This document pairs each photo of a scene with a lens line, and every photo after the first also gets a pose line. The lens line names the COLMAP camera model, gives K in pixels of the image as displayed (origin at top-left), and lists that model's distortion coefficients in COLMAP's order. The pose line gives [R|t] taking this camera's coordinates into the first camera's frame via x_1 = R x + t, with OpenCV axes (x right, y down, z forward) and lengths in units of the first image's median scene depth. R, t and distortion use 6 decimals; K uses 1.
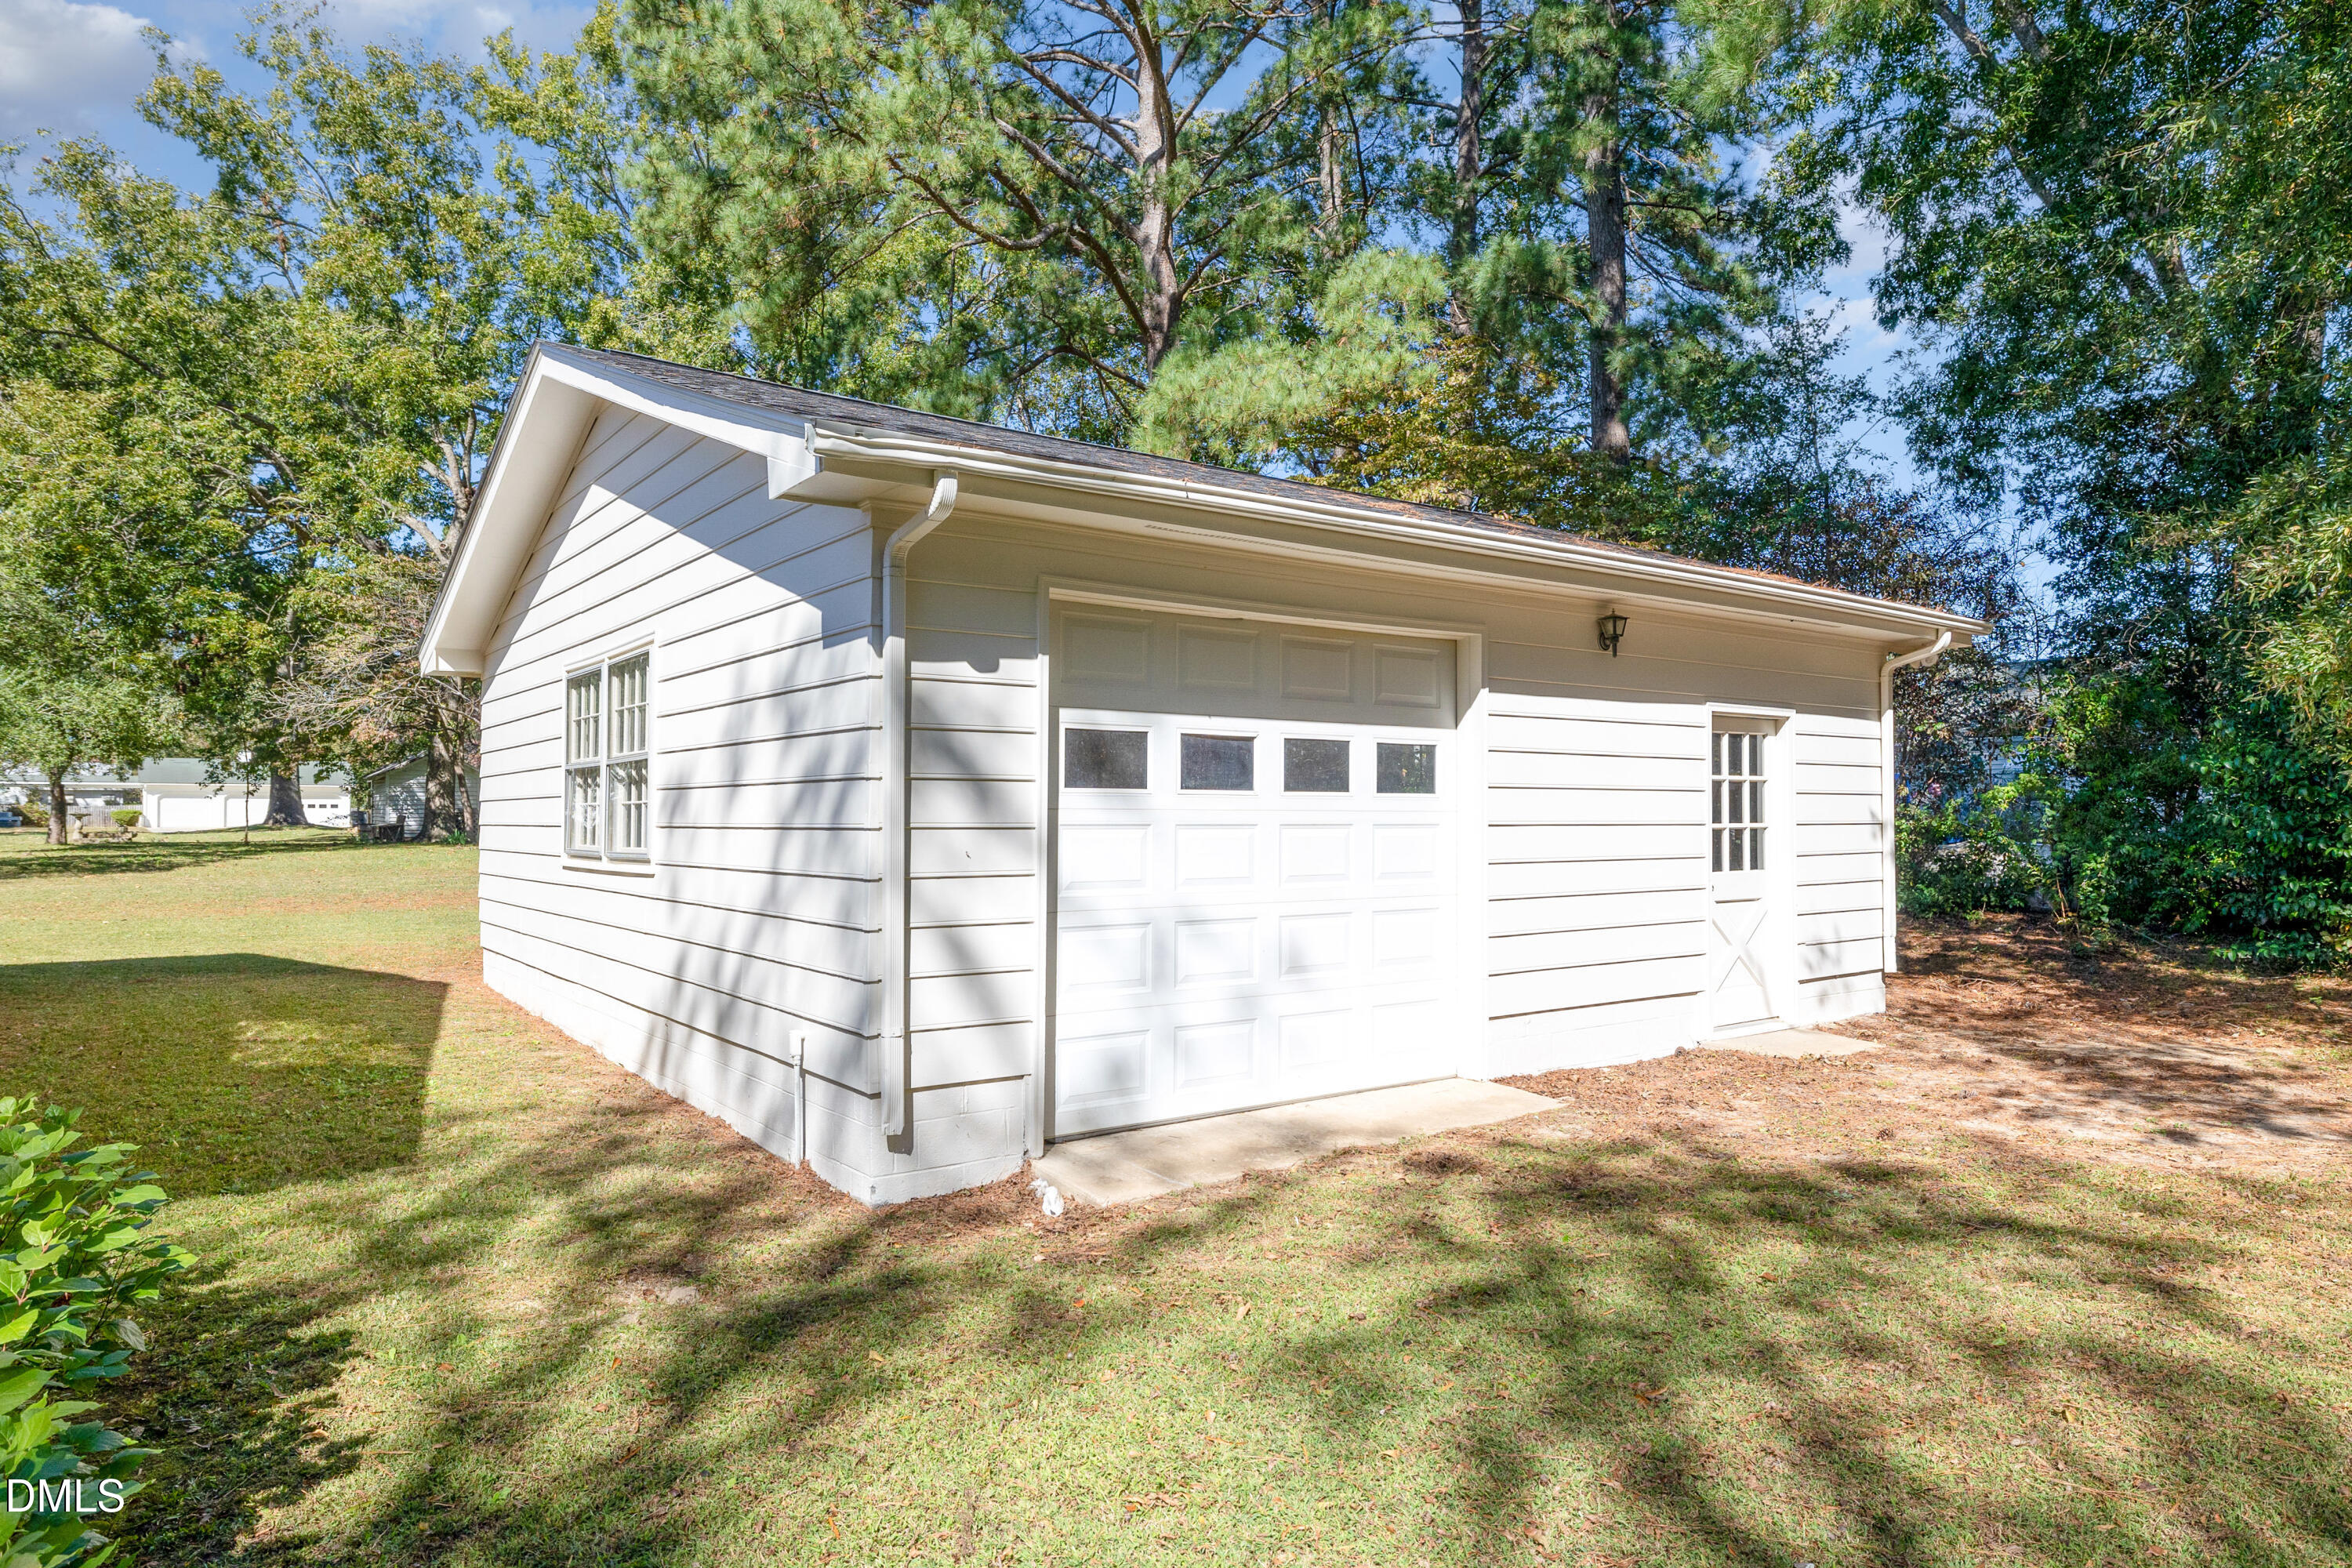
lens RADIAL K [[1419.9, 0, 1175.3], [0, 1419.9, 791.0], [0, 0, 1]] dist [0.008587, 0.003235]
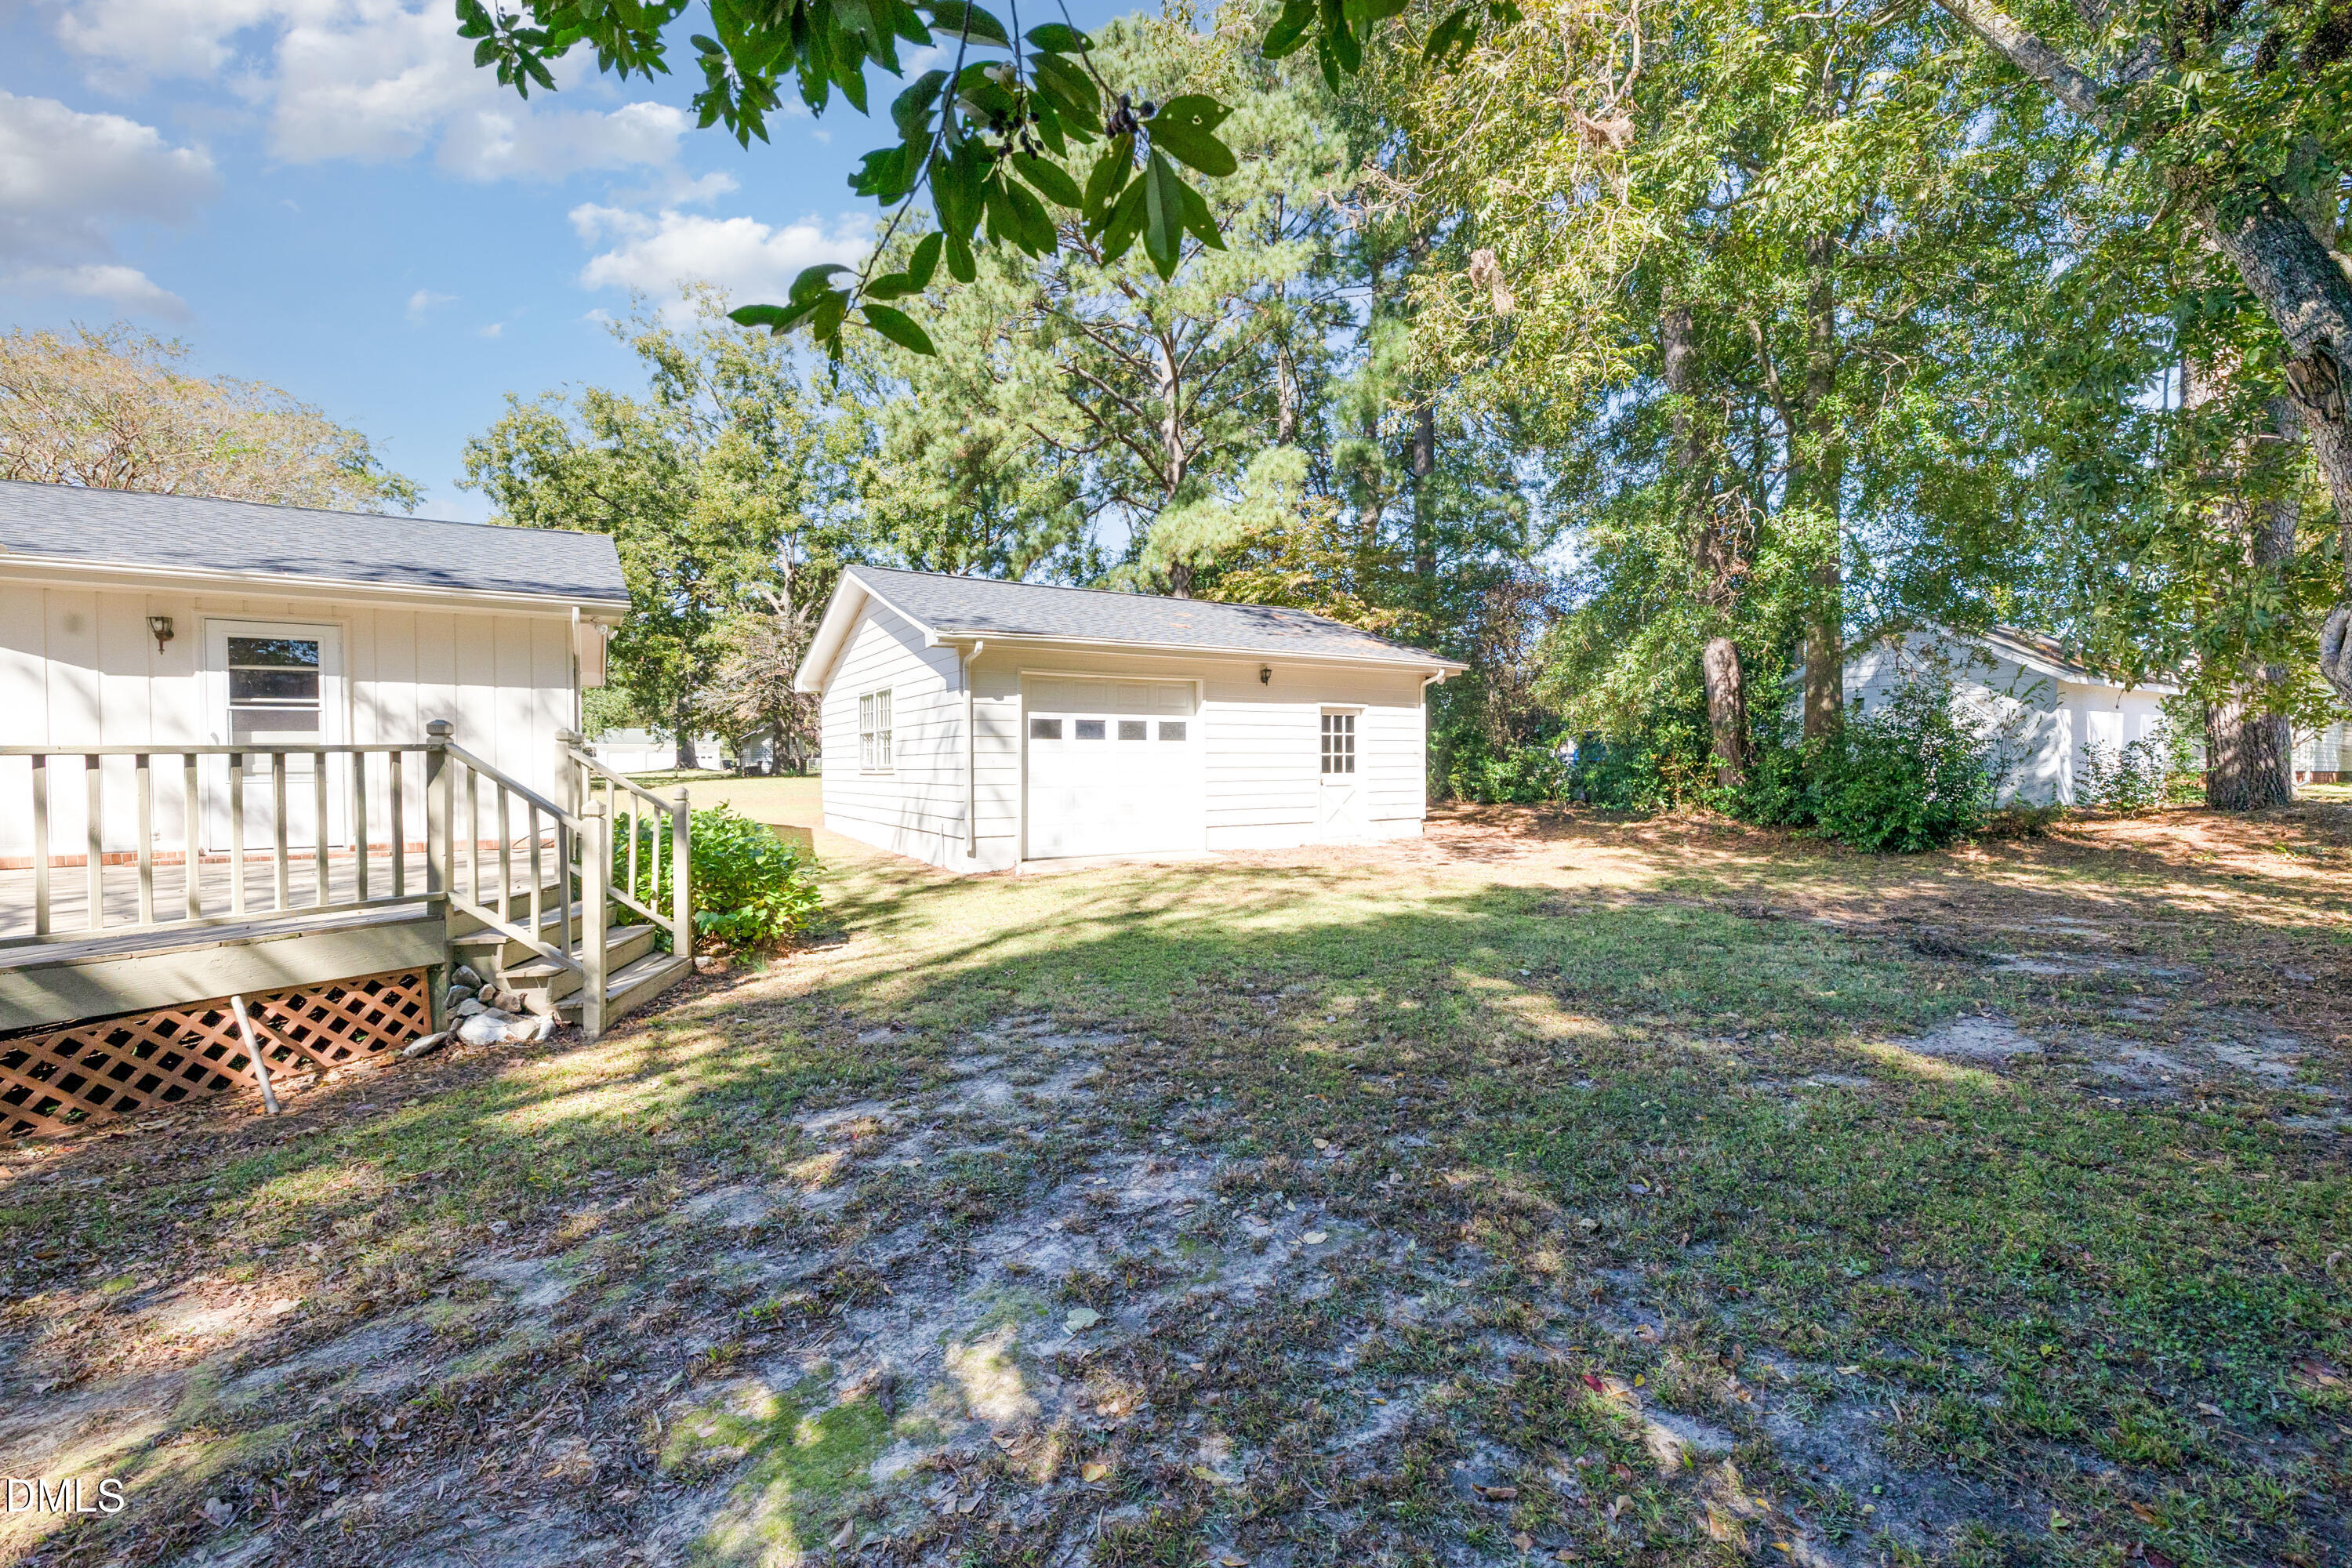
lens RADIAL K [[1015.1, 0, 1177.1], [0, 1015.1, 778.9], [0, 0, 1]] dist [-0.000826, -0.000094]
pose [[0.995875, -0.004069, -0.090647, 0.196329], [0.007042, 0.999447, 0.032498, 0.006622], [0.090464, -0.033002, 0.995353, -0.498396]]
